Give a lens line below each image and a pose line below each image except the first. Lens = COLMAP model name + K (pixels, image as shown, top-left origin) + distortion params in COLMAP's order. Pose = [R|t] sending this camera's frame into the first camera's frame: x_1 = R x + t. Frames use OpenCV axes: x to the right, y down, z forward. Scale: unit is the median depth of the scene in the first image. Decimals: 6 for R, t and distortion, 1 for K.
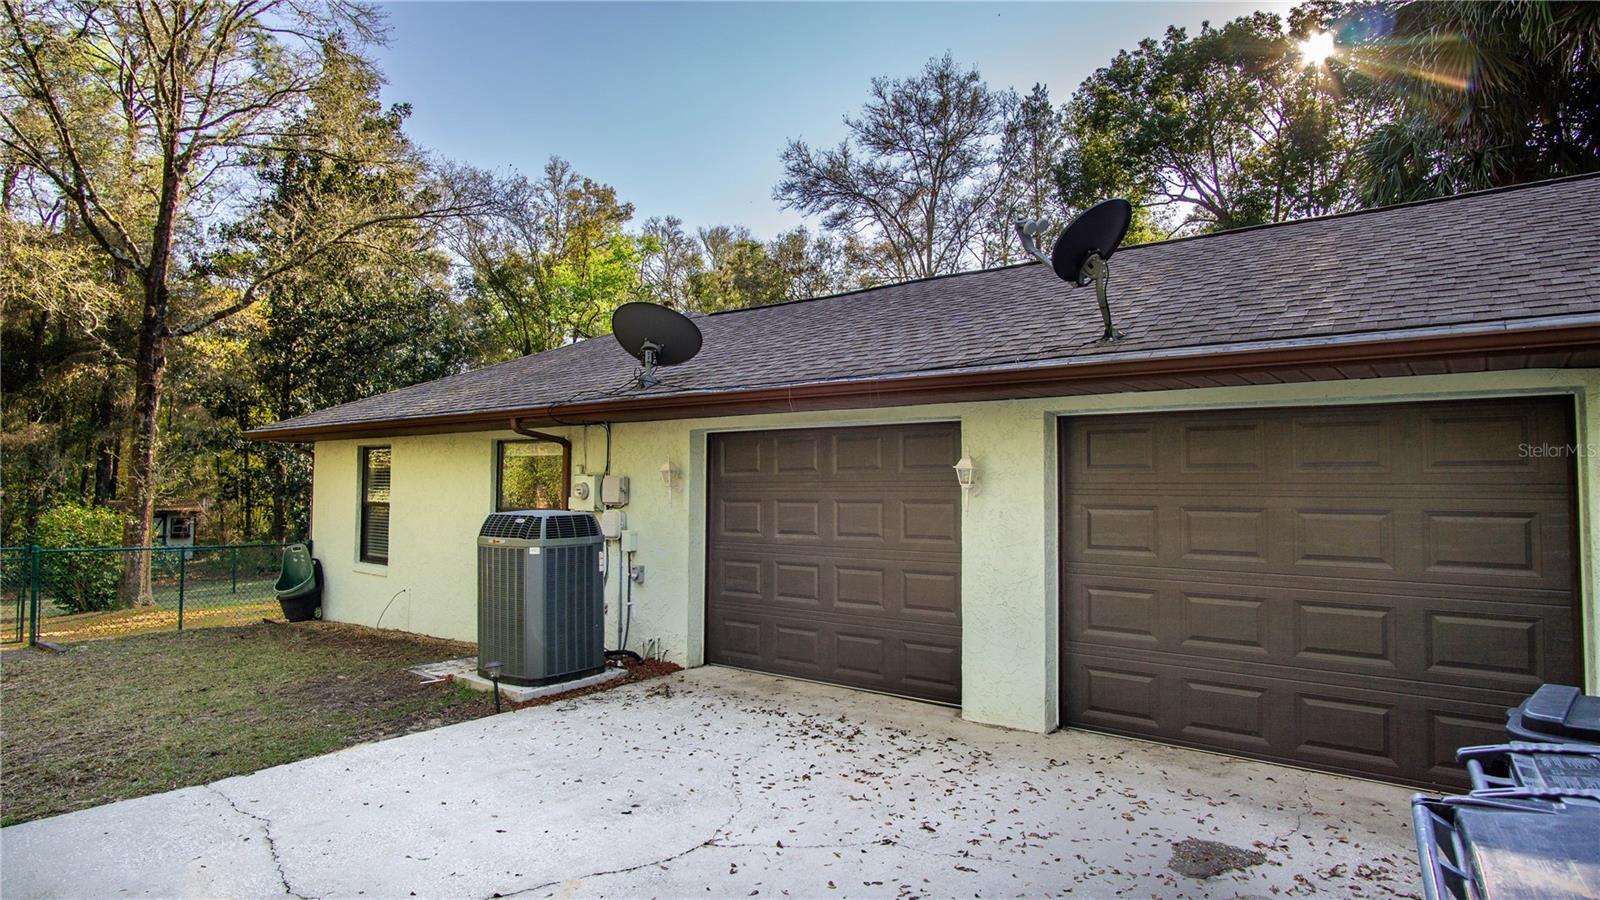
lens RADIAL K [[859.5, 0, 800.0], [0, 859.5, 450.0], [0, 0, 1]] dist [-0.035176, 0.010592]
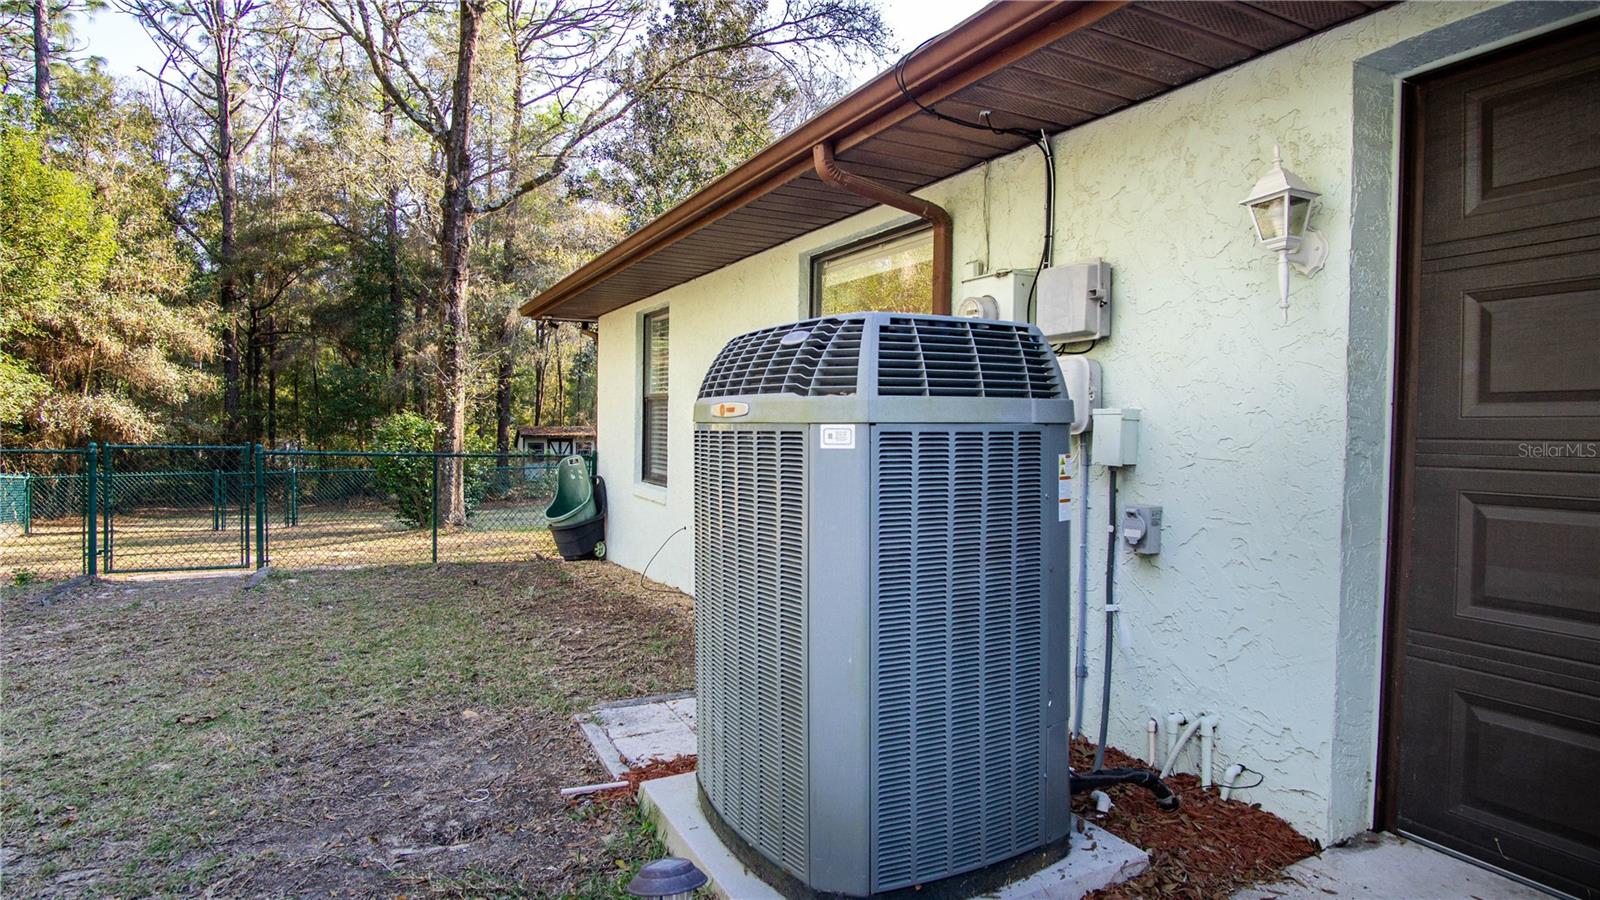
lens RADIAL K [[859.5, 0, 800.0], [0, 859.5, 450.0], [0, 0, 1]] dist [-0.035176, 0.010592]
pose [[0.914351, 0.021696, -0.404342, -0.220744], [0.007650, 0.997460, 0.070819, 0.107426], [0.404851, -0.067847, 0.911862, 0.782842]]
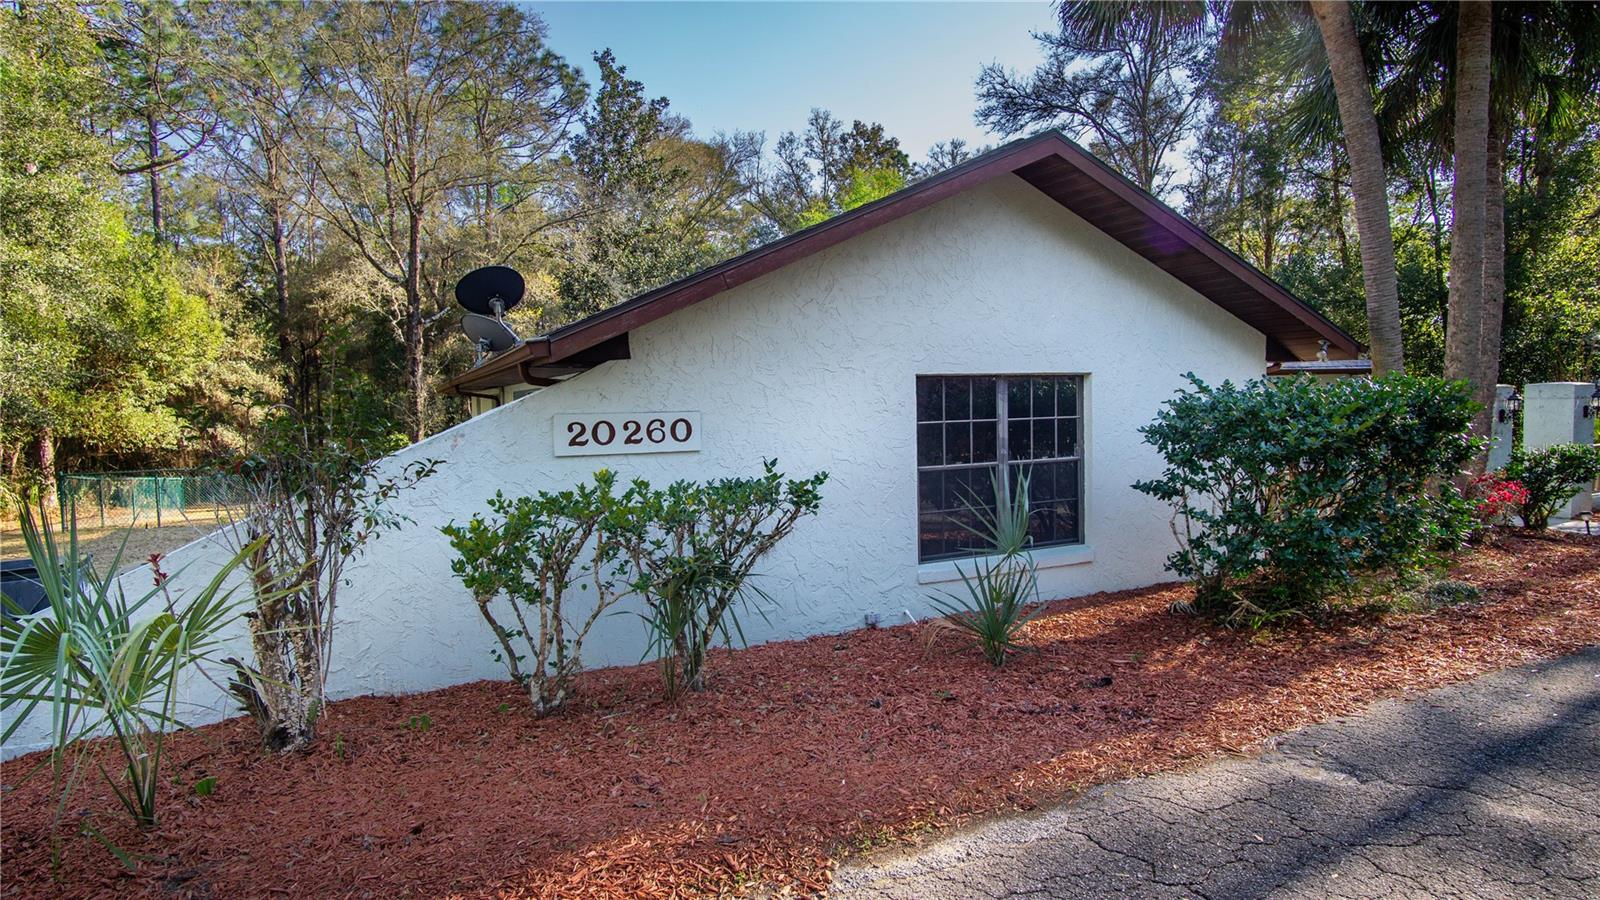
lens RADIAL K [[859.5, 0, 800.0], [0, 859.5, 450.0], [0, 0, 1]] dist [-0.035176, 0.010592]
pose [[0.895948, -0.001310, -0.444157, 1.302588], [0.048771, 0.994239, 0.095447, -0.048054], [0.441473, -0.107177, 0.890851, -0.247354]]
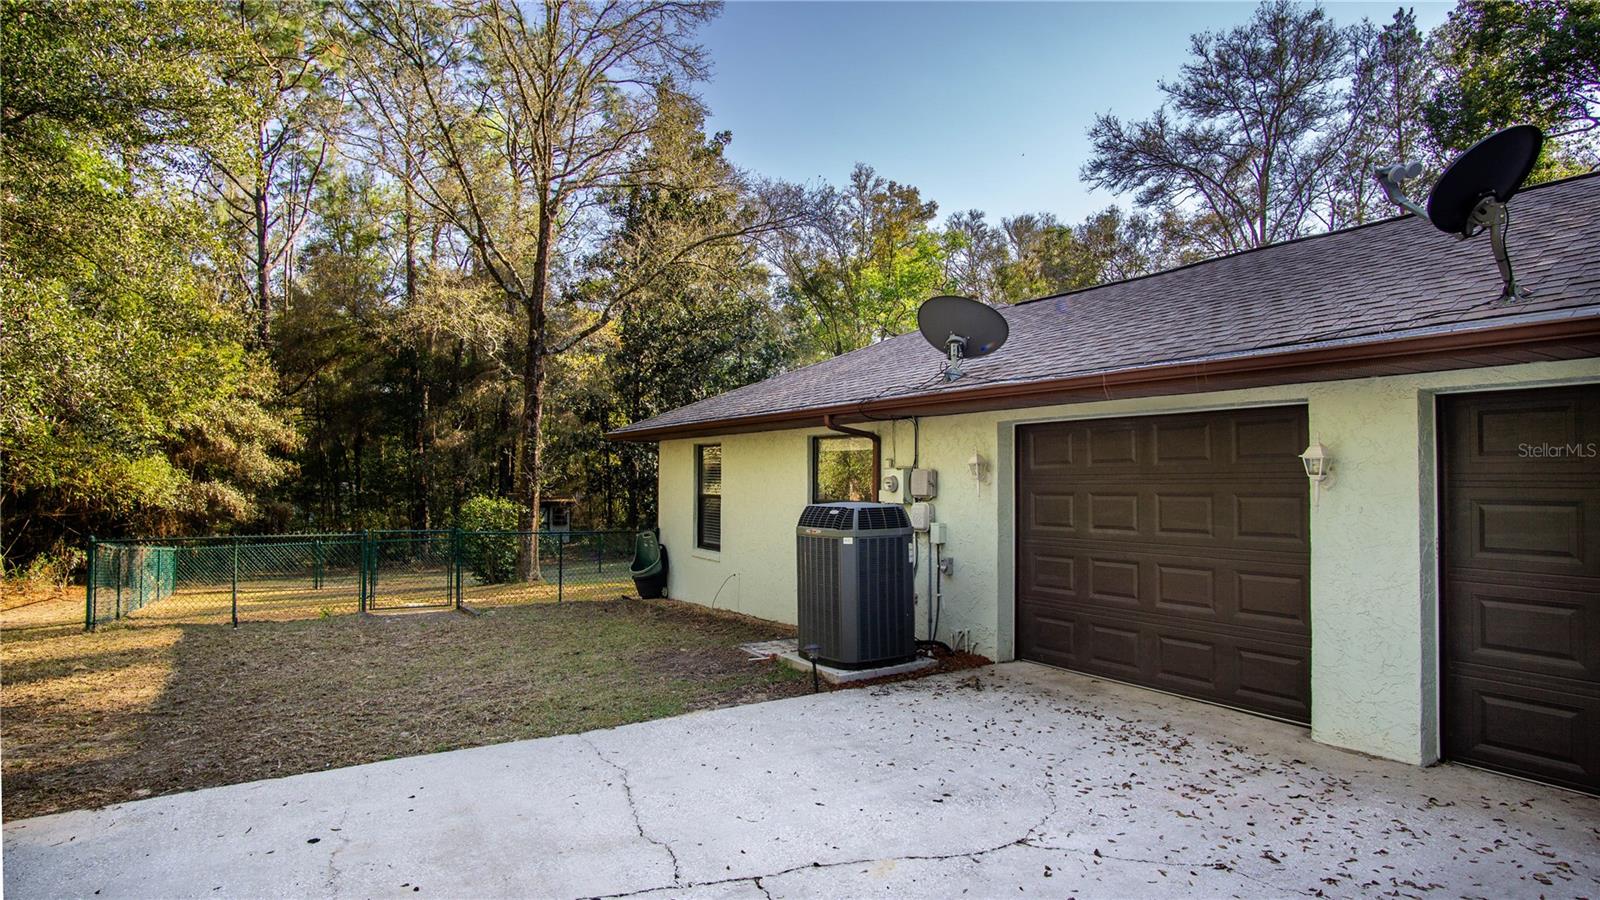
lens RADIAL K [[859.9, 0, 794.2], [0, 859.9, 456.3], [0, 0, 1]] dist [-0.027753, 0.003291]
pose [[0.935639, -0.012509, -0.352737, 0.001209], [0.018449, 0.999739, 0.013484, -0.001763], [0.352476, -0.019124, 0.935625, -0.008045]]
